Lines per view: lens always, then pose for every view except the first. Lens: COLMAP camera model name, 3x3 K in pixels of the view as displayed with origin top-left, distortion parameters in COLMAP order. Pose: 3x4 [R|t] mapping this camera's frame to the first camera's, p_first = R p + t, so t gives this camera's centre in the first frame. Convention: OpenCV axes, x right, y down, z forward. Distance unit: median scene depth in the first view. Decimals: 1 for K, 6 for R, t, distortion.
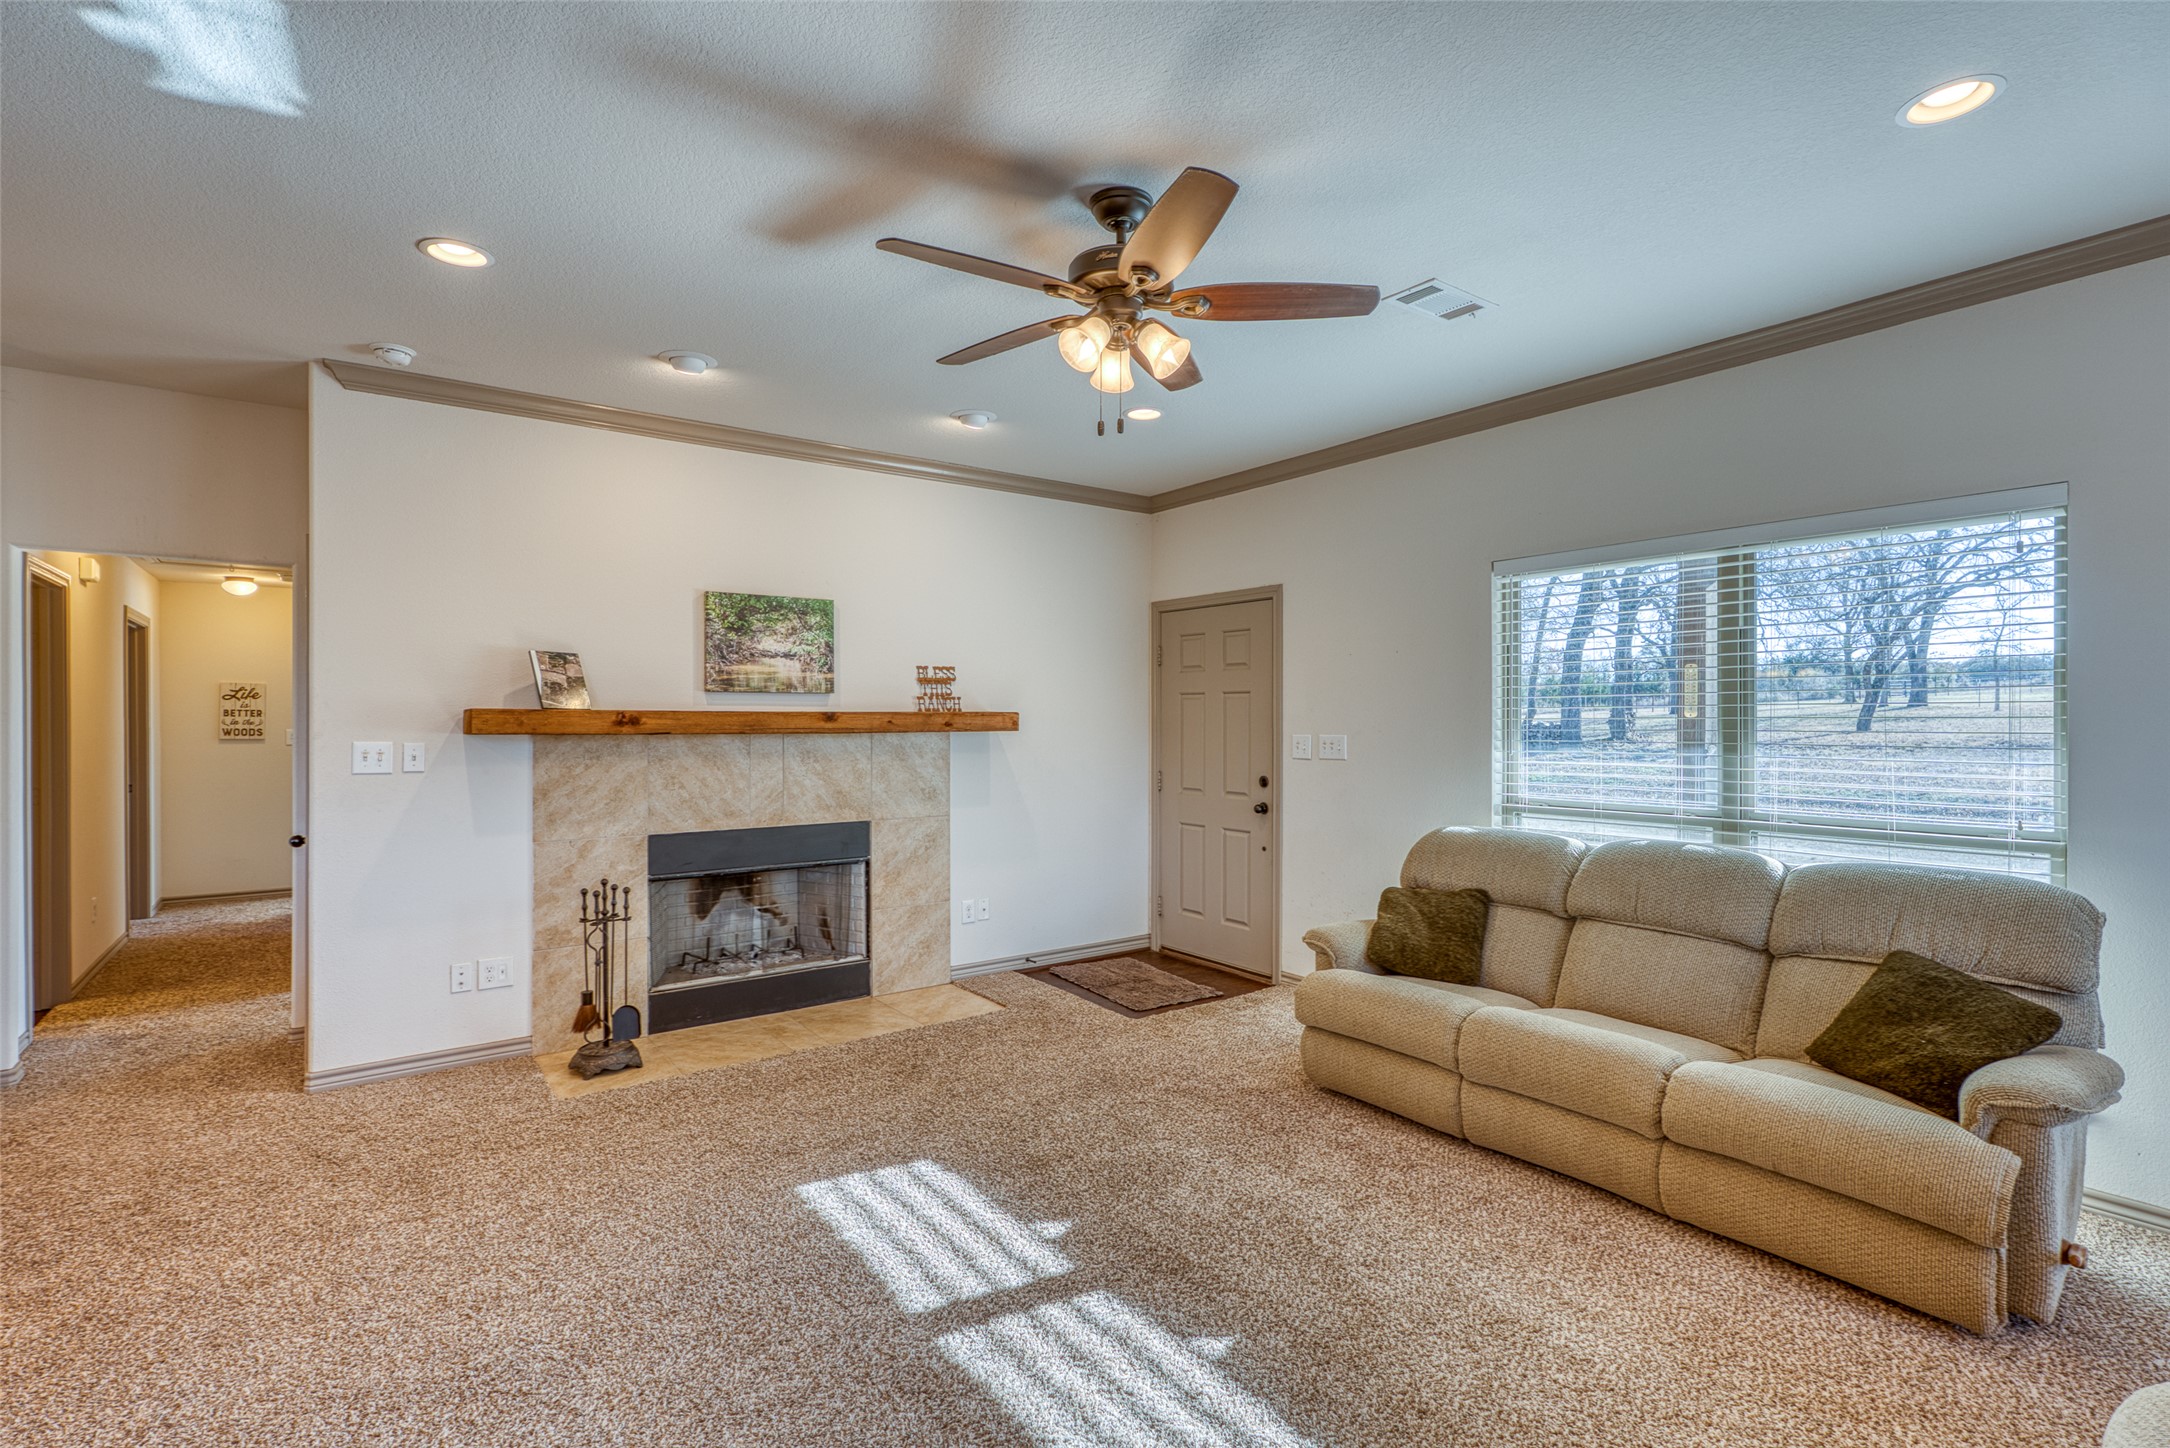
lens RADIAL K [[1005.9, 0, 1085.4], [0, 1005.9, 720.7], [0, 0, 1]] dist [-0.003776, -0.000111]
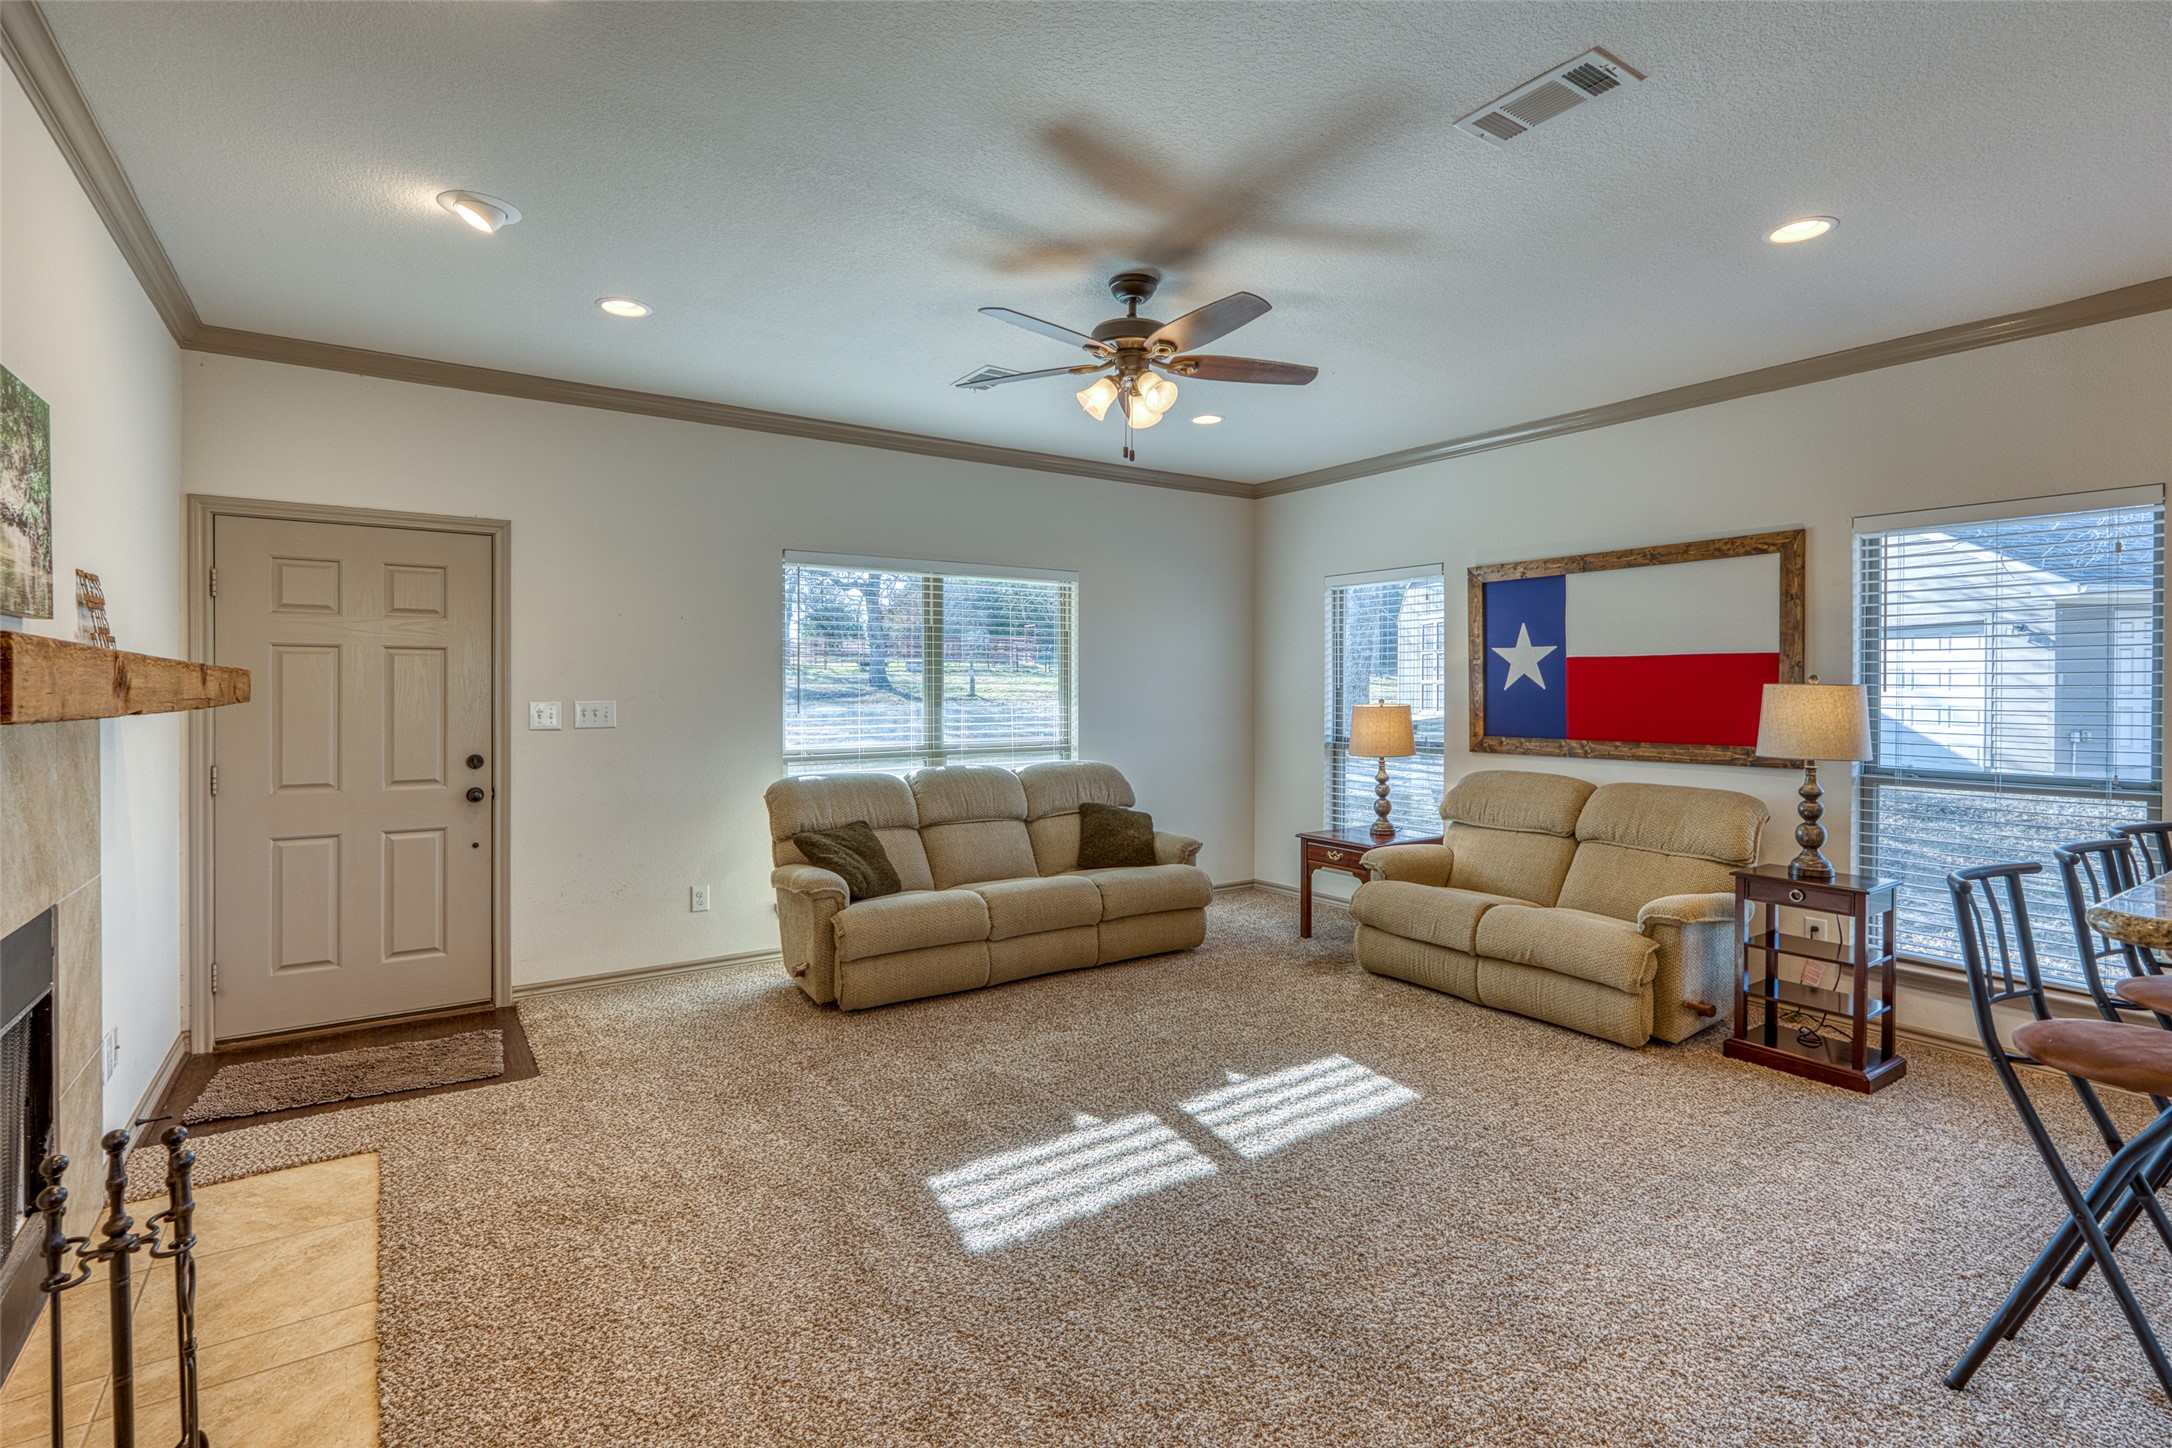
lens RADIAL K [[1006.9, 0, 1095.2], [0, 1006.9, 688.6], [0, 0, 1]] dist [-0.003776, -0.000111]
pose [[0.032587, -0.002160, 0.999467, -1.021898], [-0.000525, 0.999997, 0.002178, 0.000723], [-0.999469, -0.000596, 0.032586, 0.808204]]
